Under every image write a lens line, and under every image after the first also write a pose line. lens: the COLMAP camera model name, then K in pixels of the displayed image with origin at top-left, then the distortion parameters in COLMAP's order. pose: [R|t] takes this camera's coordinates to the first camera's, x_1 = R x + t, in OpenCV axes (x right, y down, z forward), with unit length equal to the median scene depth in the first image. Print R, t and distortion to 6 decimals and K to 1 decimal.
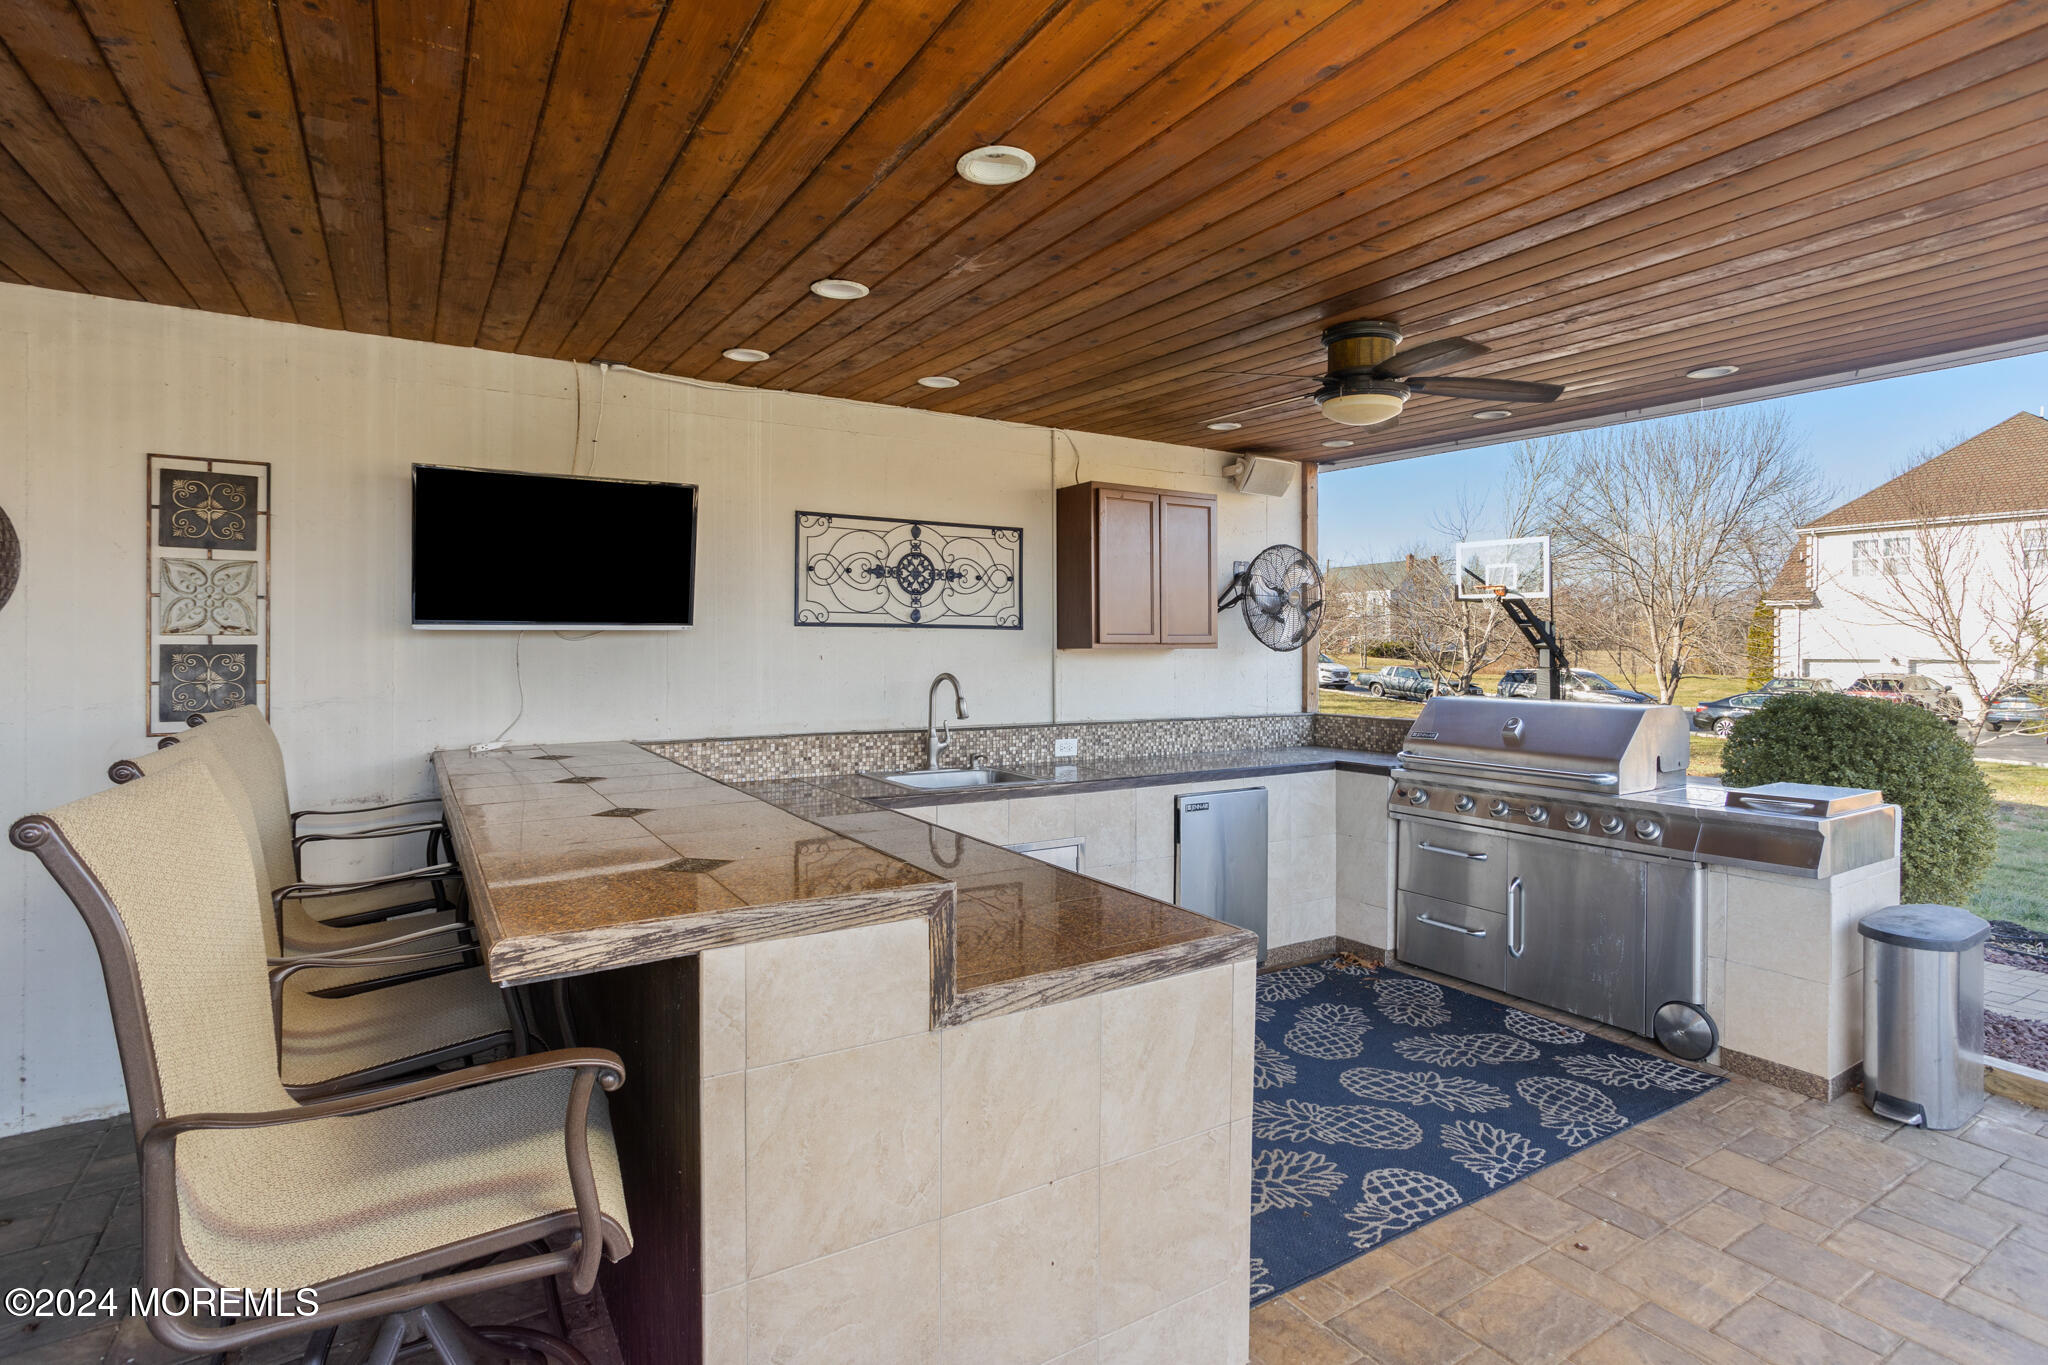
lens RADIAL K [[995.3, 0, 1039.4], [0, 995.3, 669.3], [0, 0, 1]] dist [-0.043150, 0.004073]
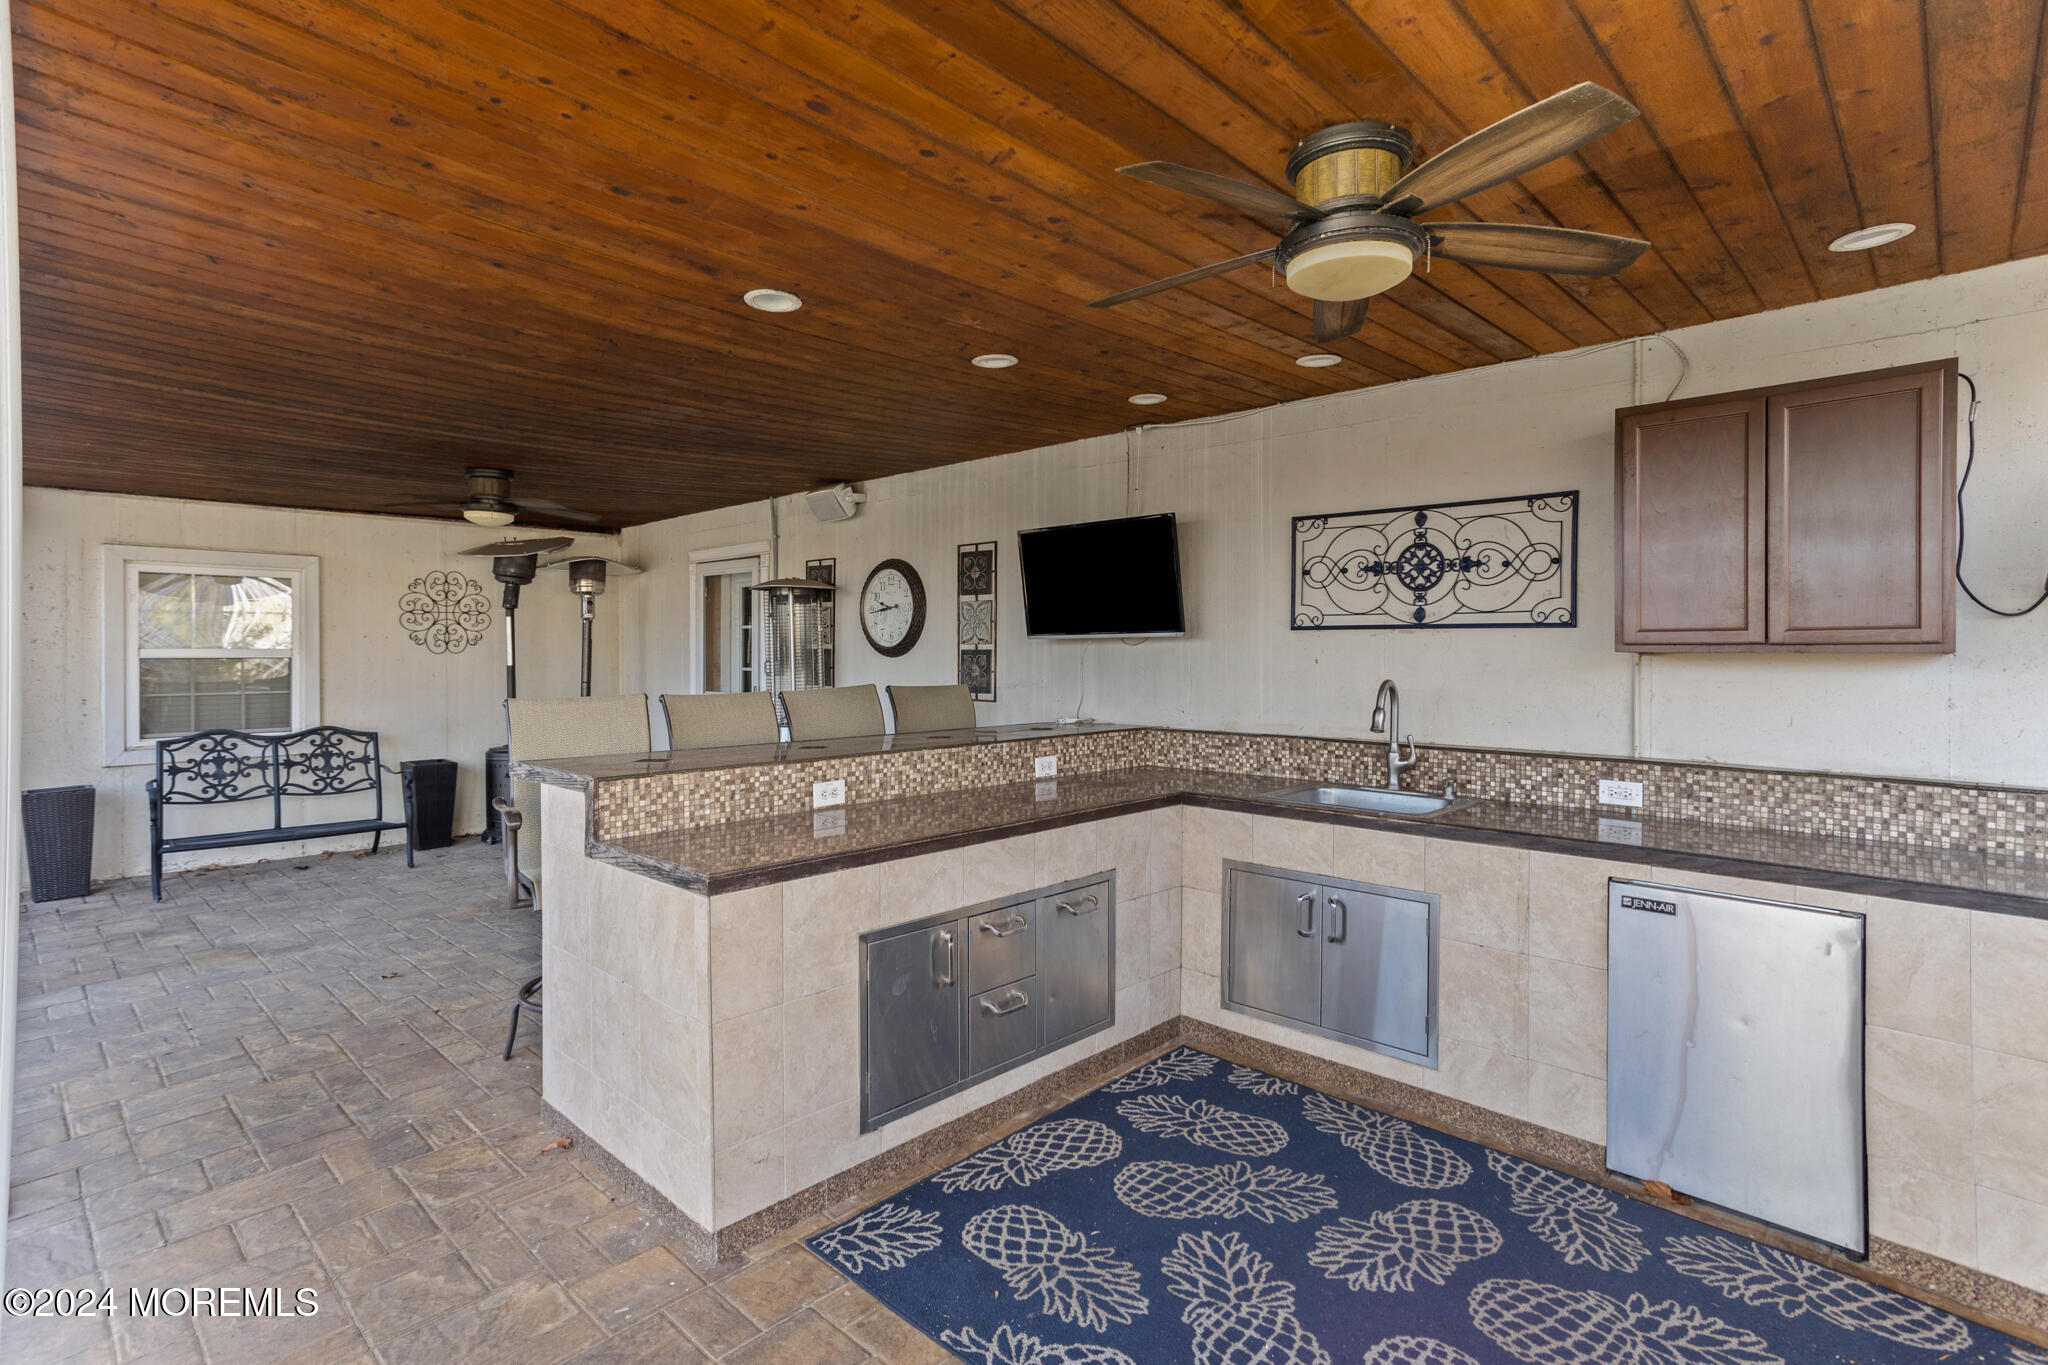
lens RADIAL K [[995.3, 0, 1039.9], [0, 995.3, 668.0], [0, 0, 1]] dist [-0.043150, 0.004073]
pose [[0.236683, 0.008566, -0.971549, 0.660037], [-0.030086, 0.999546, 0.001484, 0.001801], [0.971121, 0.028879, 0.236833, 0.484630]]
